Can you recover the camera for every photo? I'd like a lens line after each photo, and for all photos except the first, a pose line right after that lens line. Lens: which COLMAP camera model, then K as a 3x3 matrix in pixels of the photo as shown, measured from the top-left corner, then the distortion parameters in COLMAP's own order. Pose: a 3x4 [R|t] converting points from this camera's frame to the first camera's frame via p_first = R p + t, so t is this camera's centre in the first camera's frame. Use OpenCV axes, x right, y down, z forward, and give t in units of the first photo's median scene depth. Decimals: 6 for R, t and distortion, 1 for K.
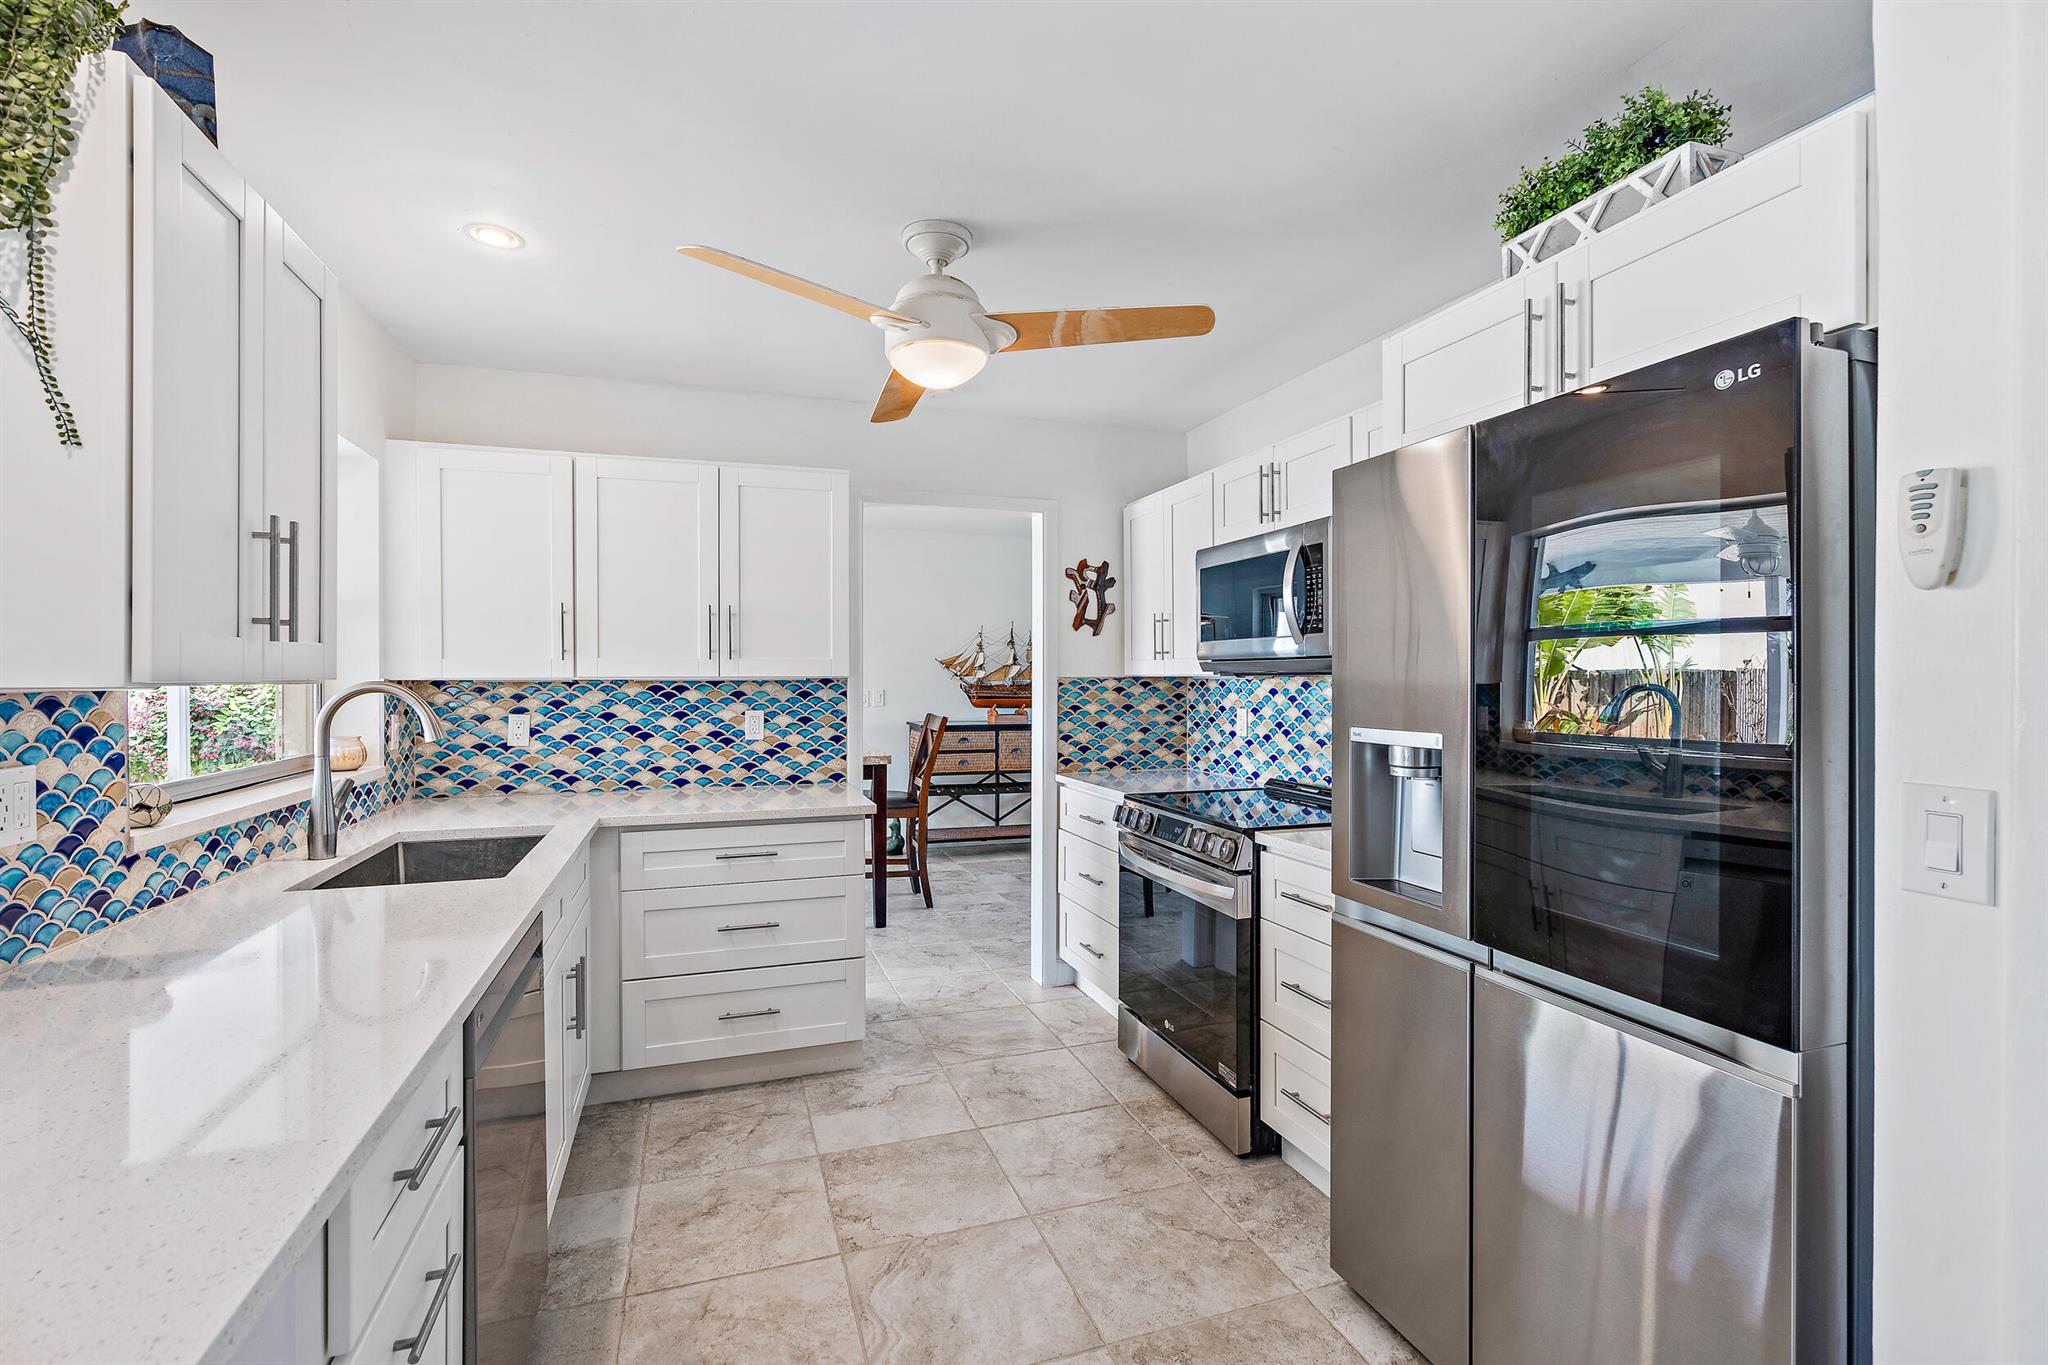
lens RADIAL K [[924.2, 0, 1022.0], [0, 924.2, 677.3], [0, 0, 1]] dist [-0.008120, 0.004173]
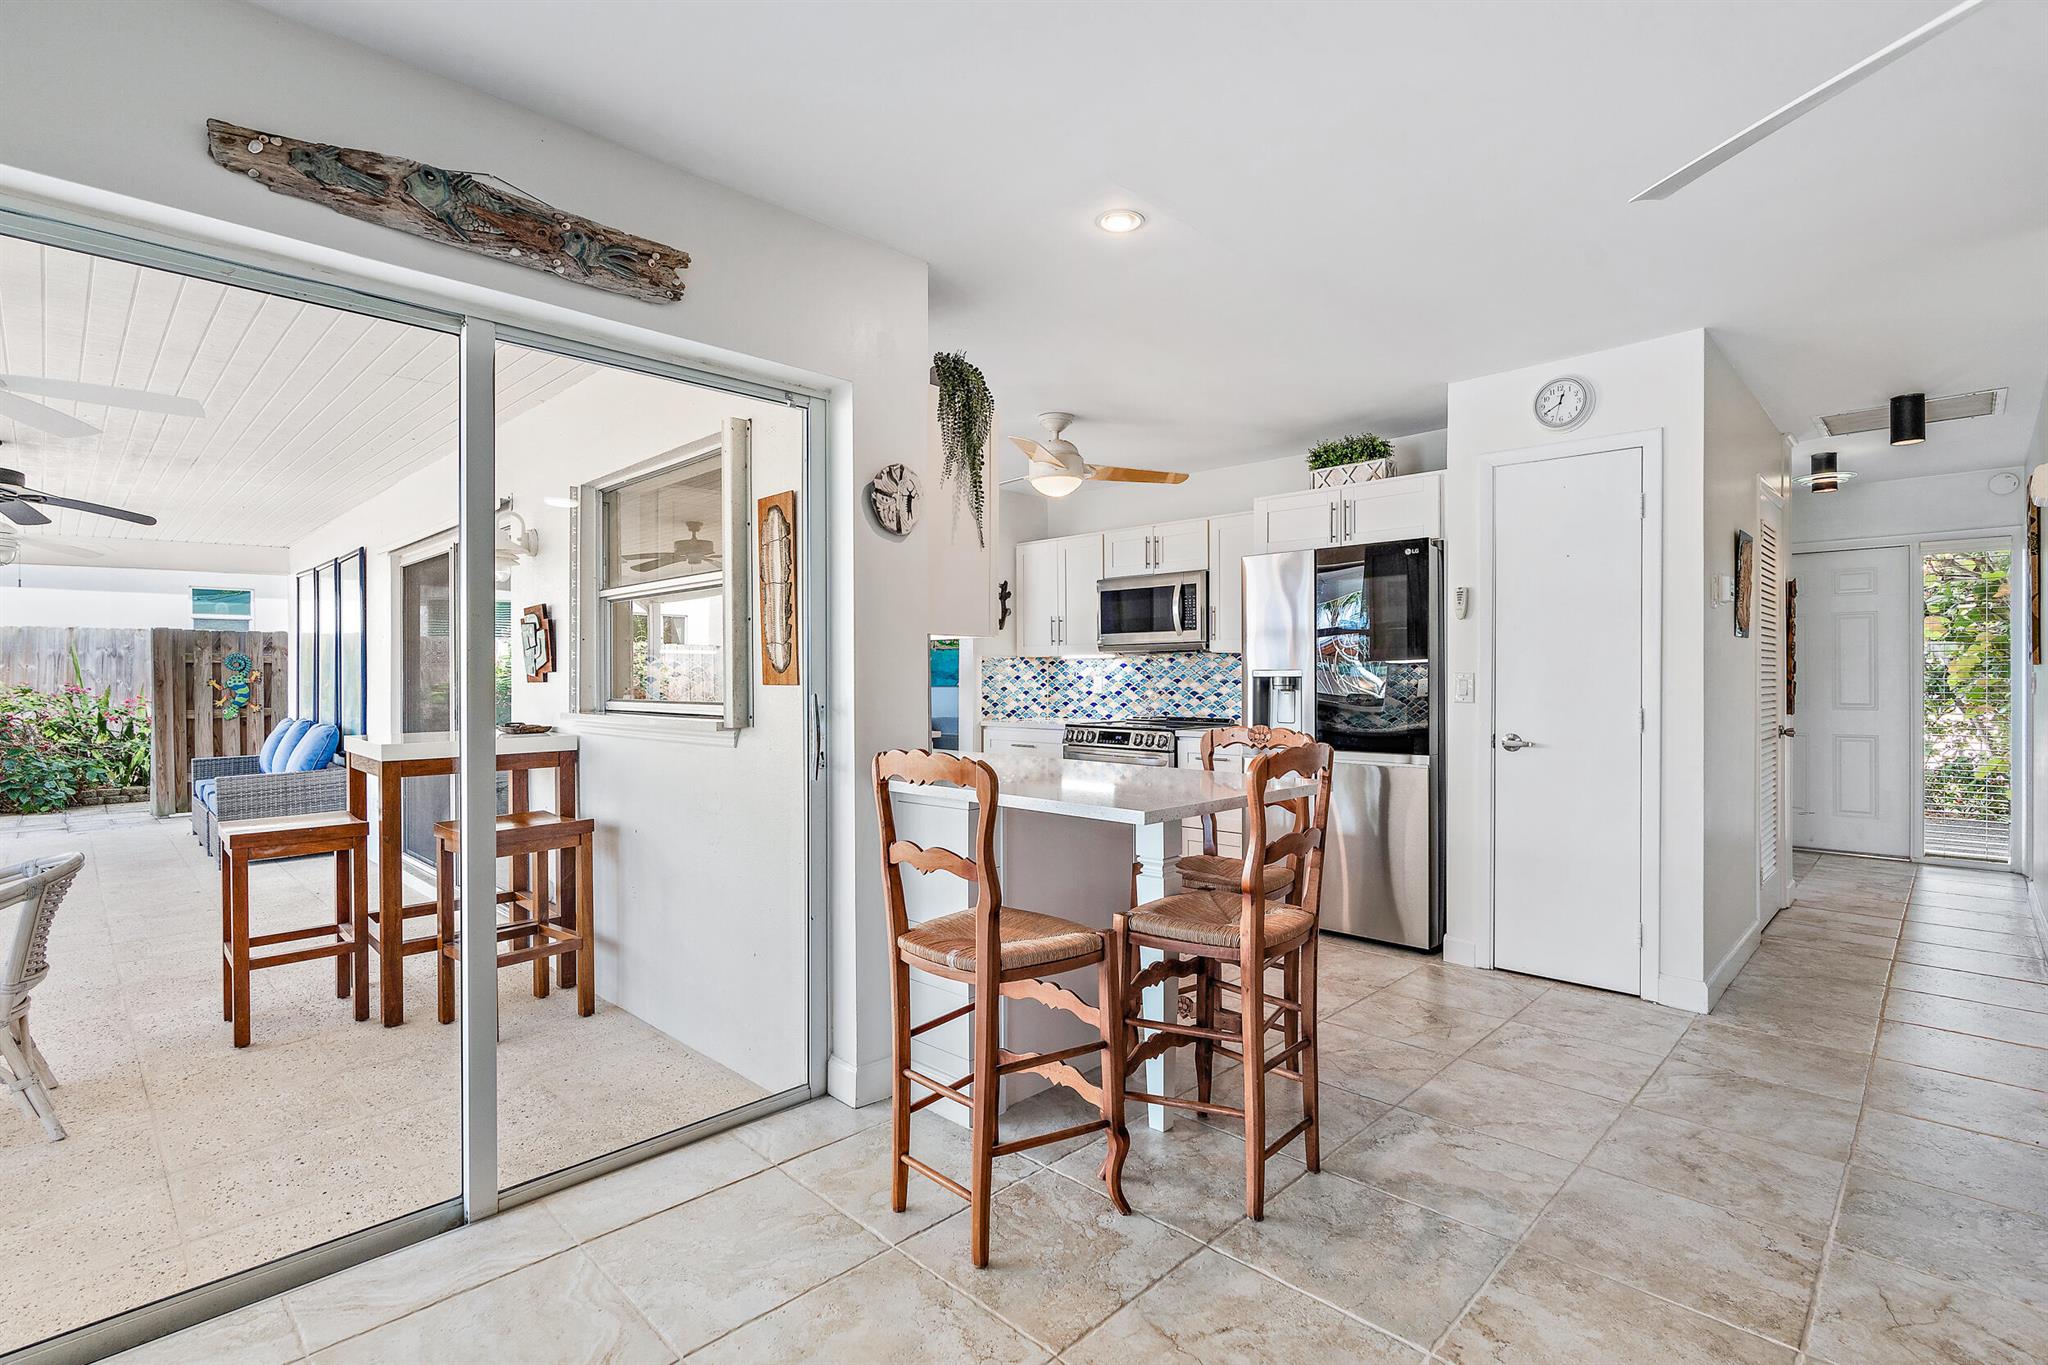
lens RADIAL K [[971.4, 0, 1024.0], [0, 971.4, 682.5], [0, 0, 1]] dist [-0.002822, -0.000116]
pose [[0.895482, -0.002661, 0.445090, -0.708015], [0.002003, 0.999996, 0.001948, 0.045464], [-0.445094, -0.000853, 0.895484, -0.523208]]
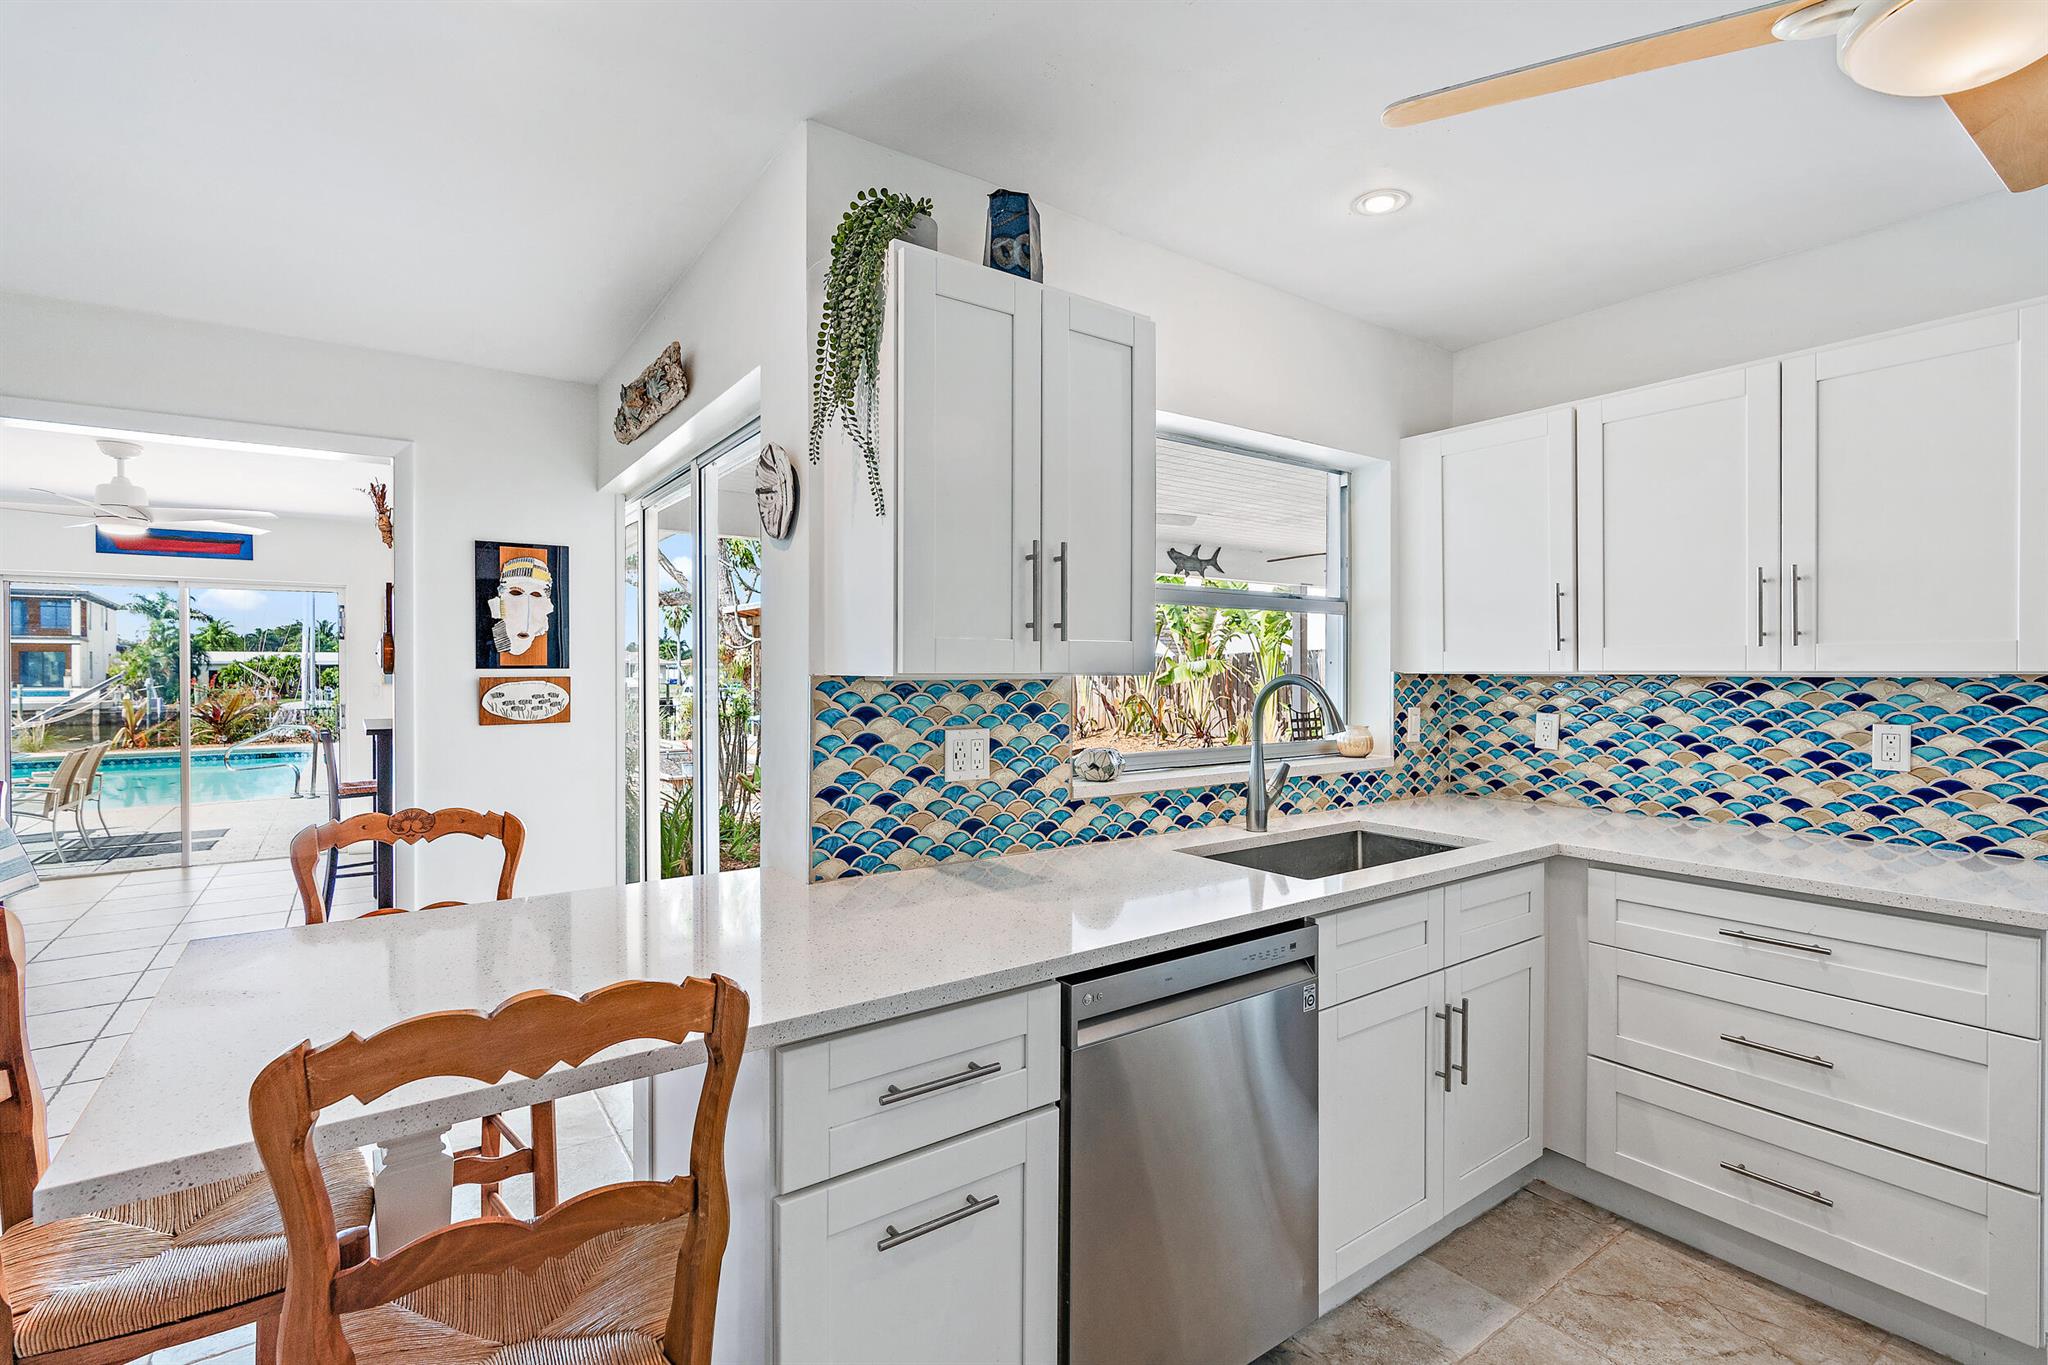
lens RADIAL K [[936.6, 0, 1026.4], [0, 936.6, 677.9], [0, 0, 1]] dist [-0.003399, 0.004597]
pose [[0.289496, 0.010124, -0.957126, 0.164693], [-0.003230, 0.999949, 0.009600, -0.000625], [0.957174, 0.000312, 0.289514, 0.256578]]
